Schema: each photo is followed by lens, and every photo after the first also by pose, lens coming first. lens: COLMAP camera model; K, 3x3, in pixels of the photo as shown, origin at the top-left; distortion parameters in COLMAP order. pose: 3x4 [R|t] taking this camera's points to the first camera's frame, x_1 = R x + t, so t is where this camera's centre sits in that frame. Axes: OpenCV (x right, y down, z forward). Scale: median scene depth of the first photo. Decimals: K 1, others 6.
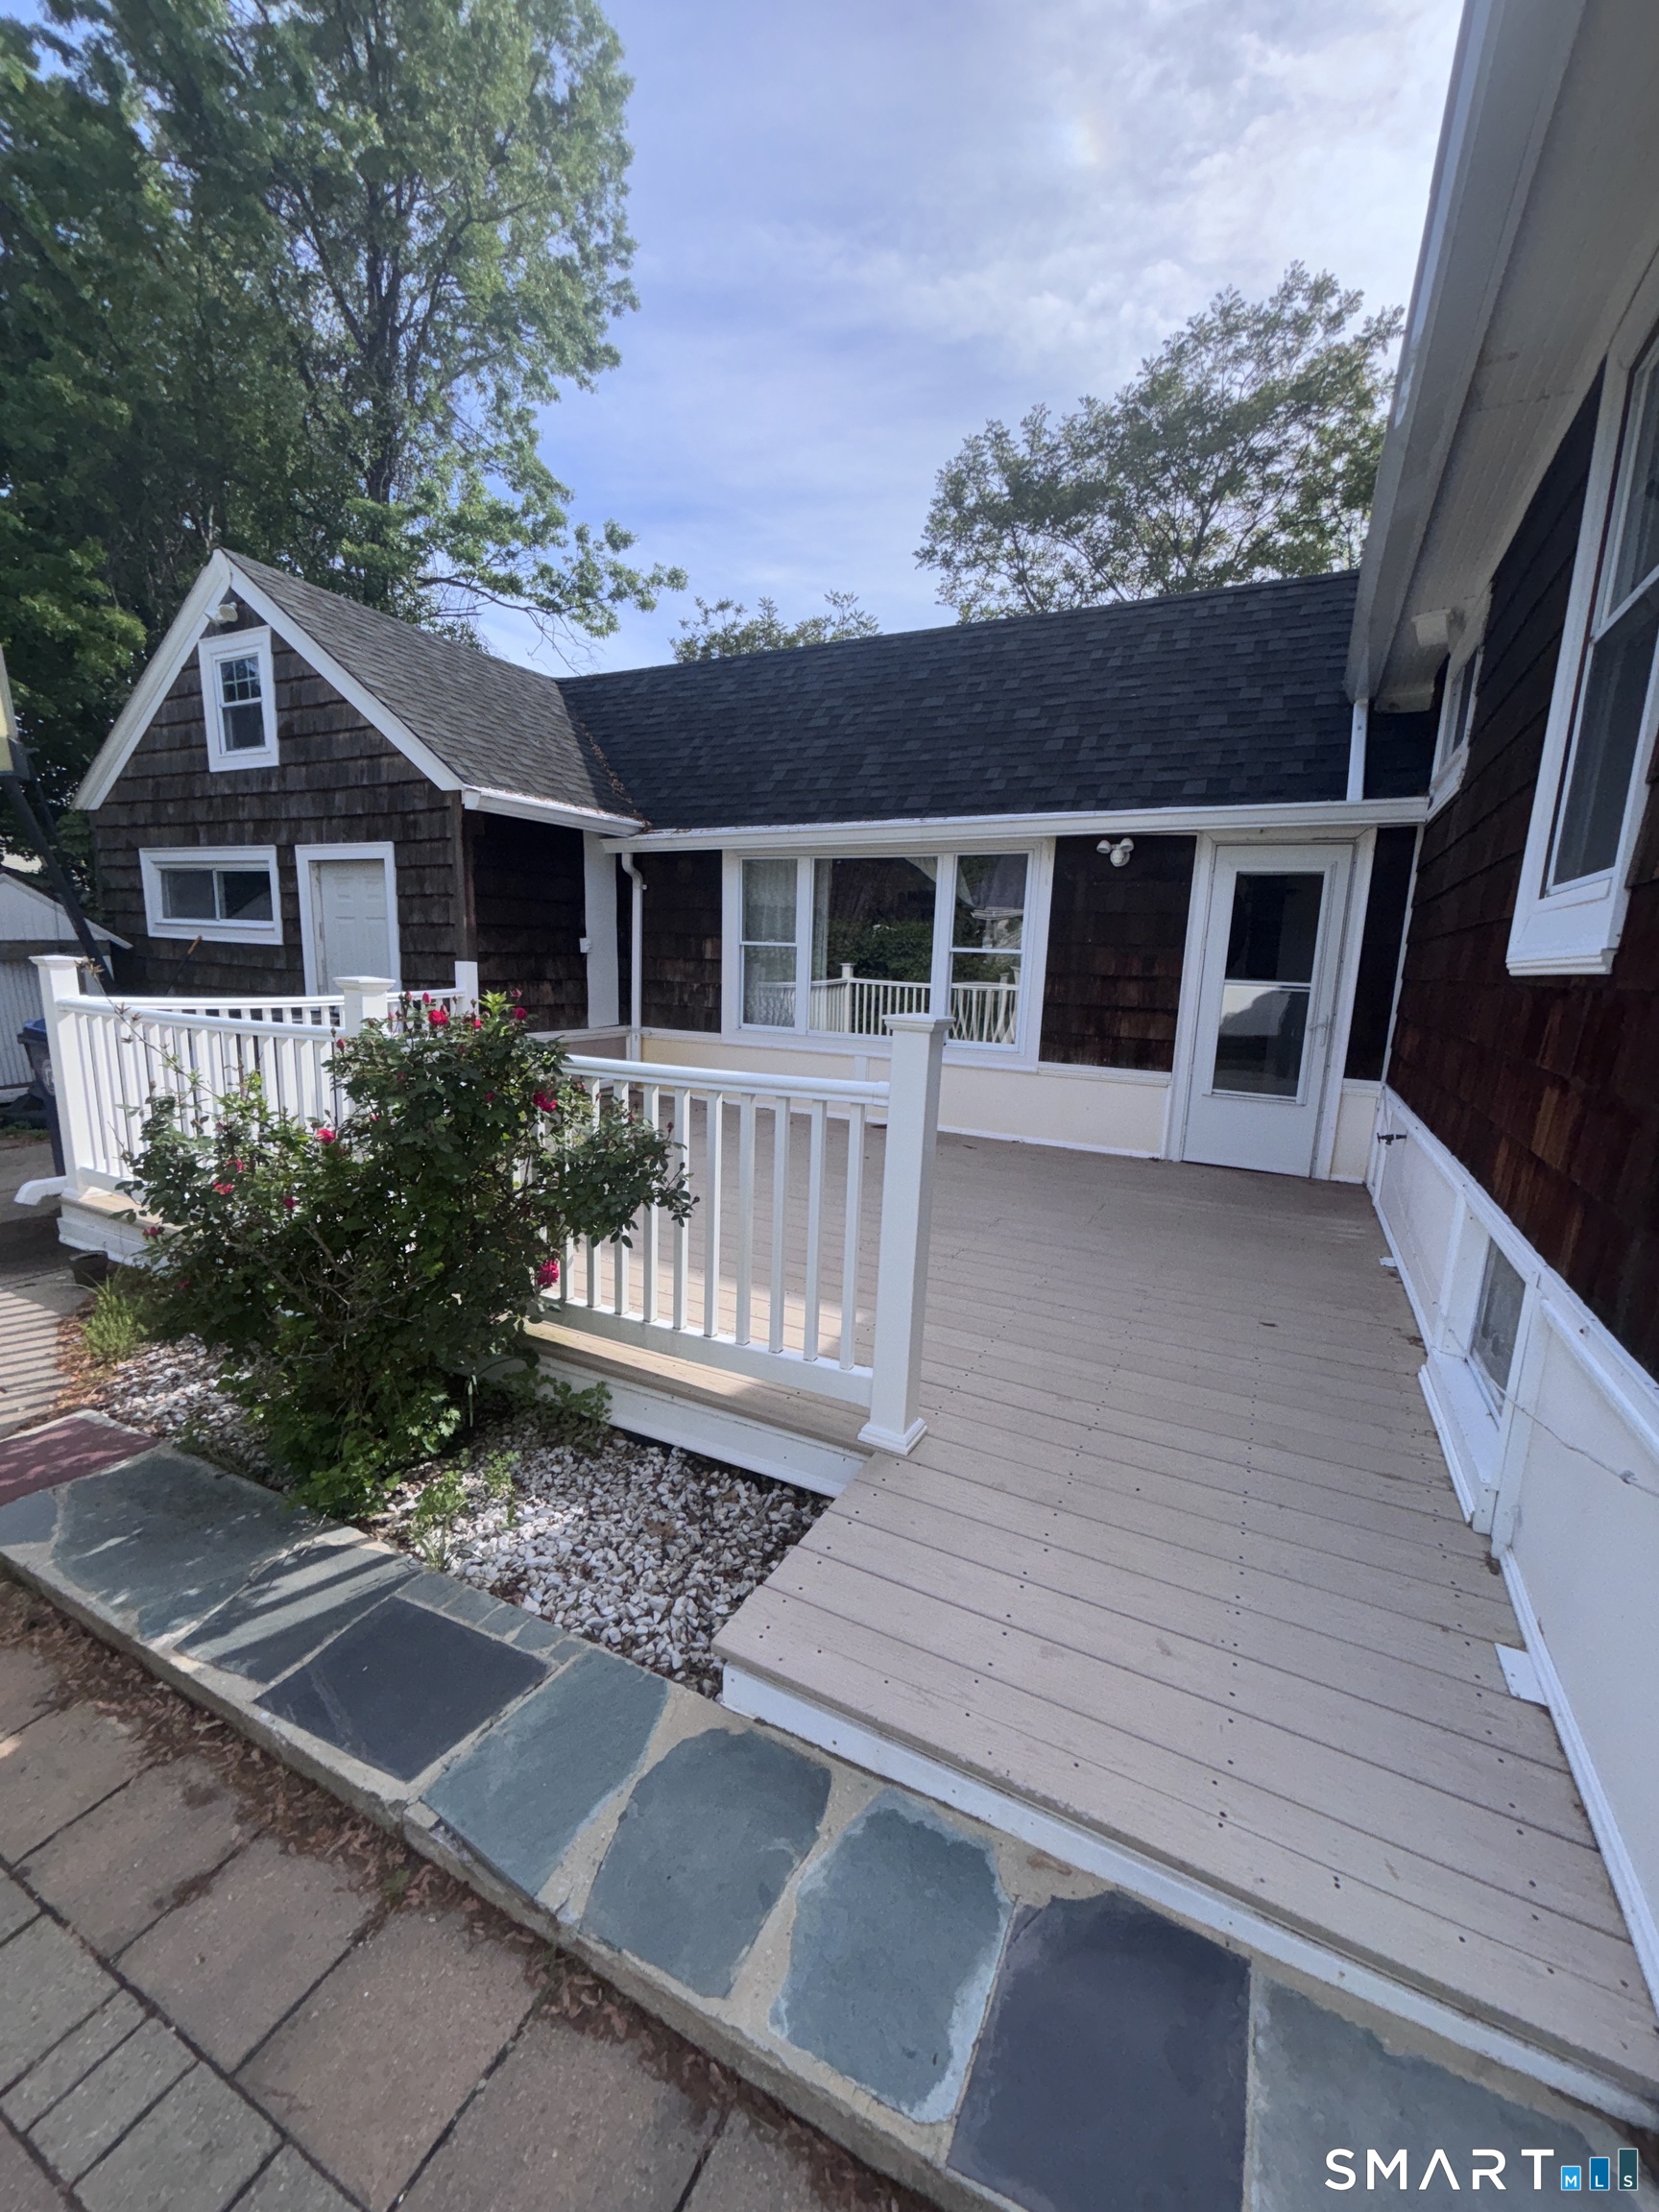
lens RADIAL K [[880.9, 0, 833.0], [0, 880.9, 1109.1], [0, 0, 1]] dist [-0.001033, -0.000064]
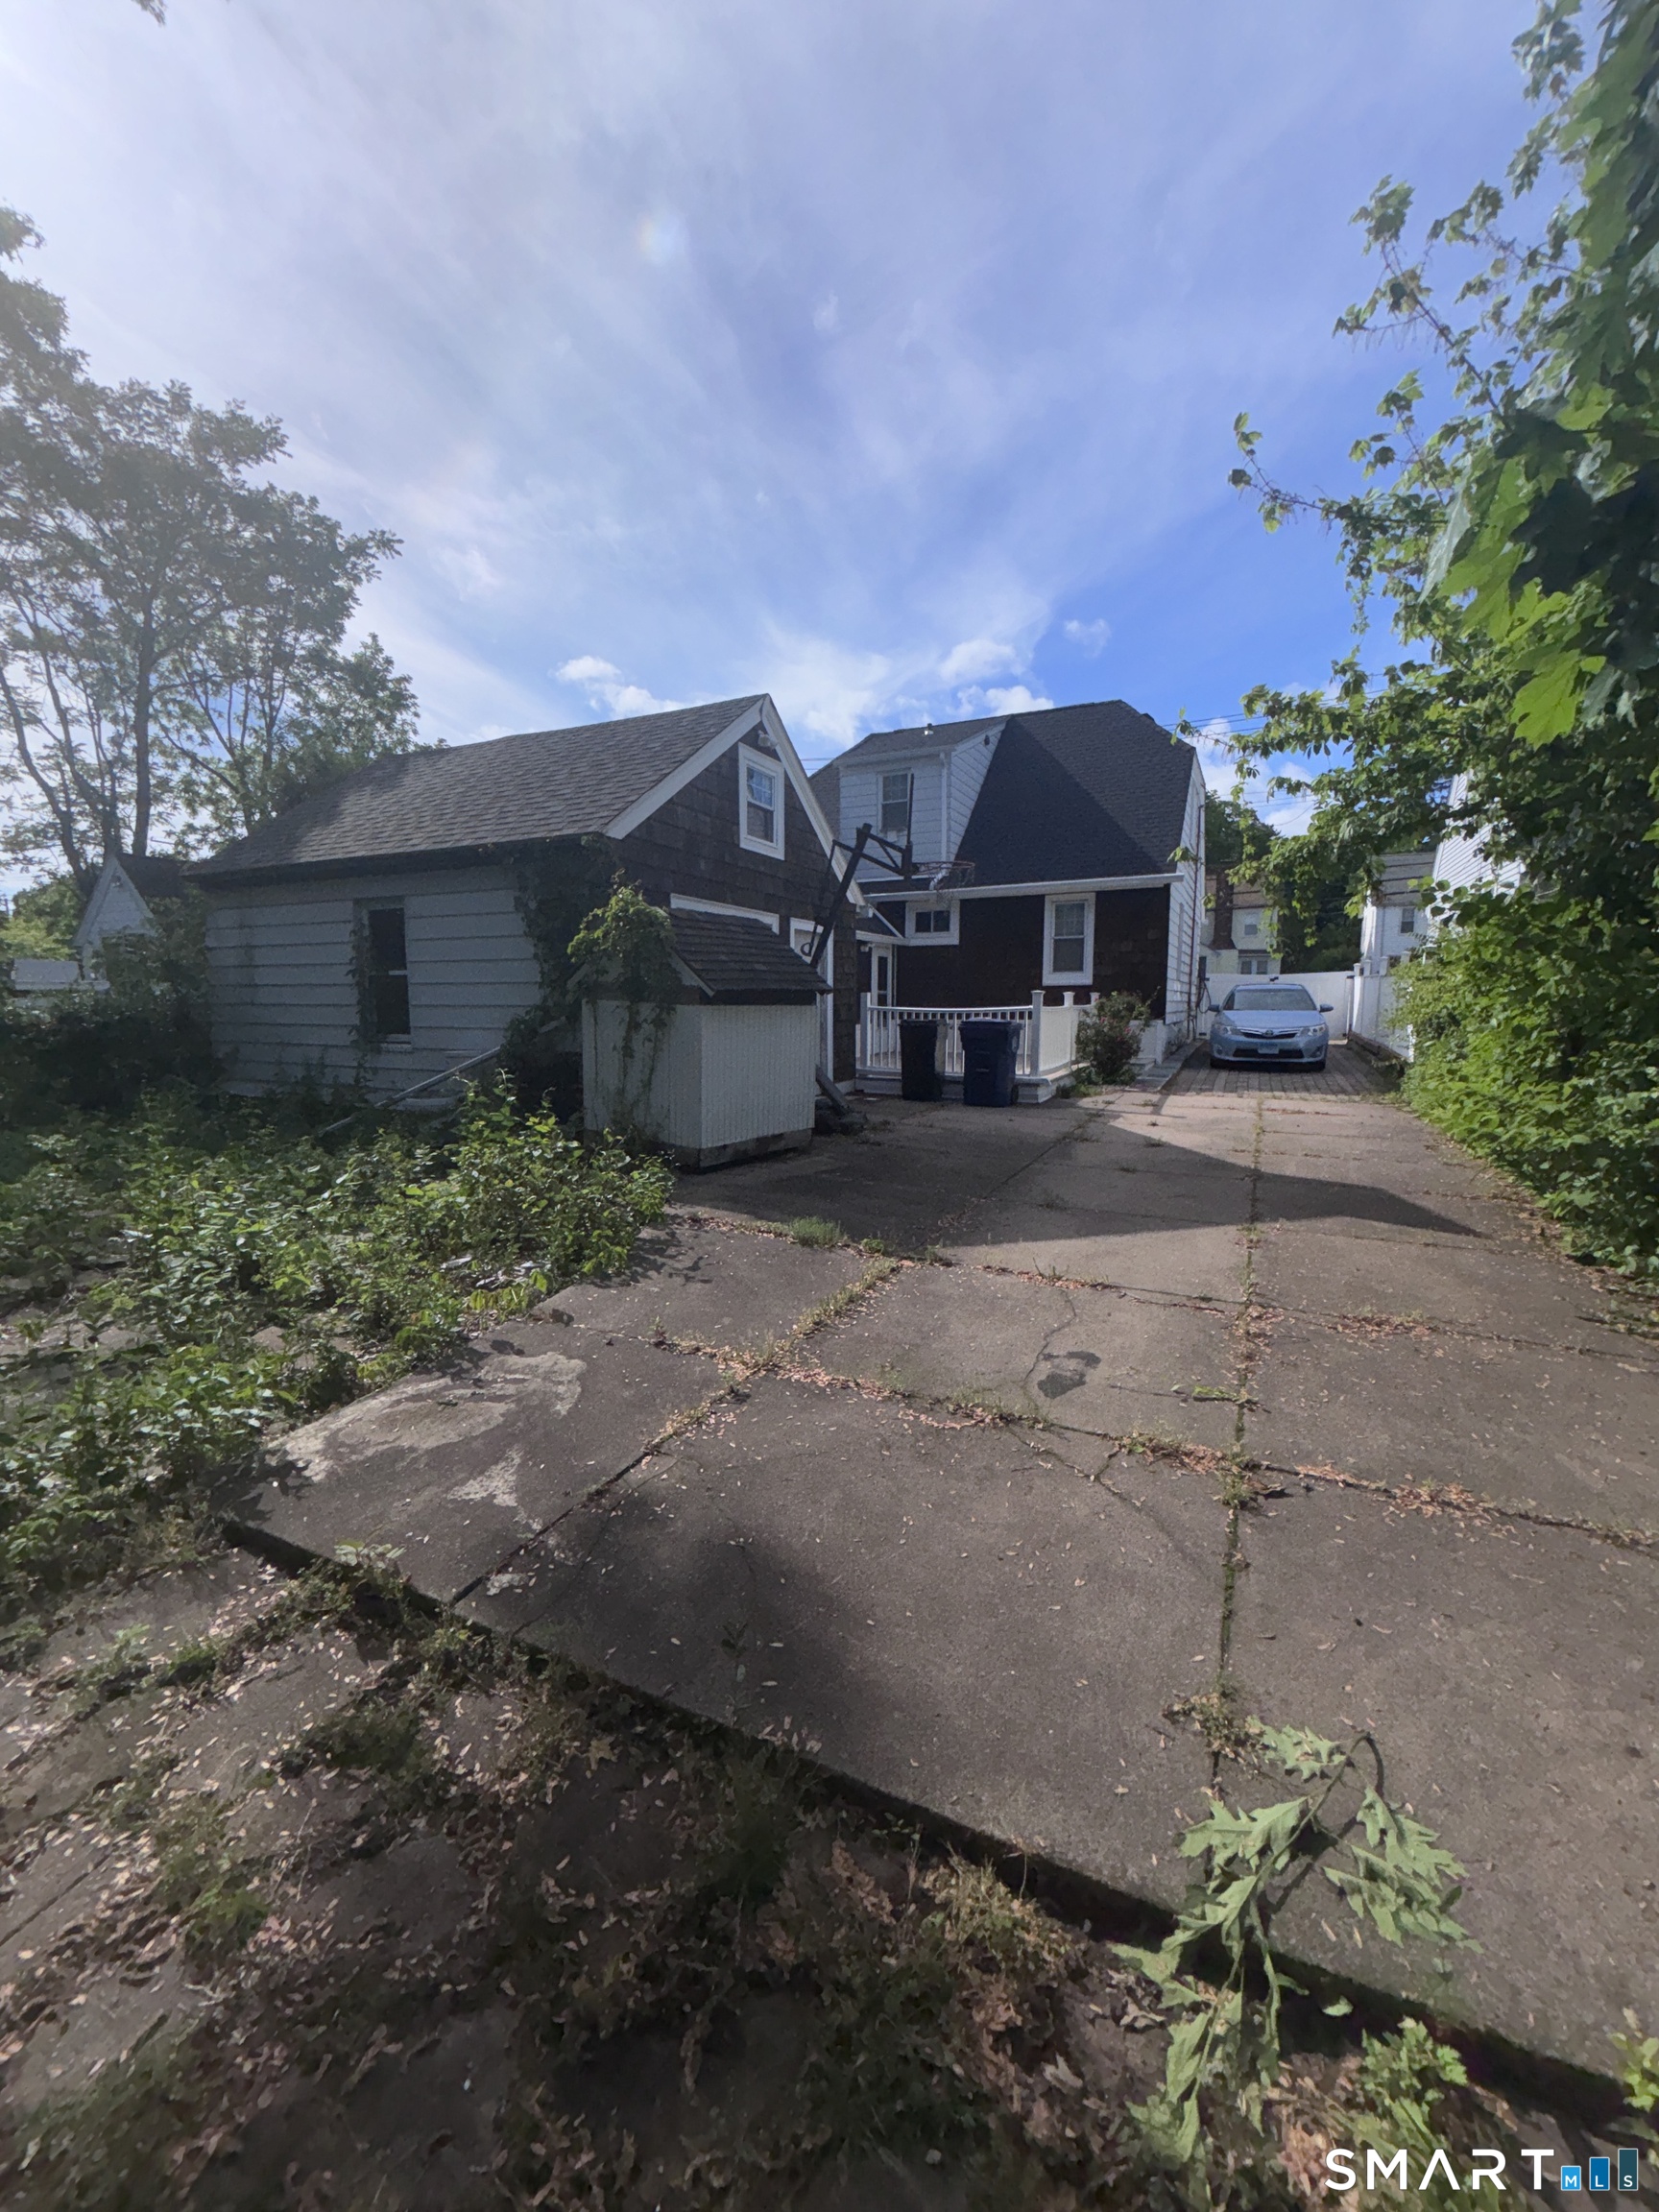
lens RADIAL K [[880.9, 0, 833.0], [0, 880.9, 1109.1], [0, 0, 1]] dist [-0.001033, -0.000064]
pose [[-0.027389, -0.158209, 0.987026, -2.307569], [0.168860, 0.972474, 0.160562, -0.235288], [-0.985259, 0.171067, 0.000080, 1.089033]]
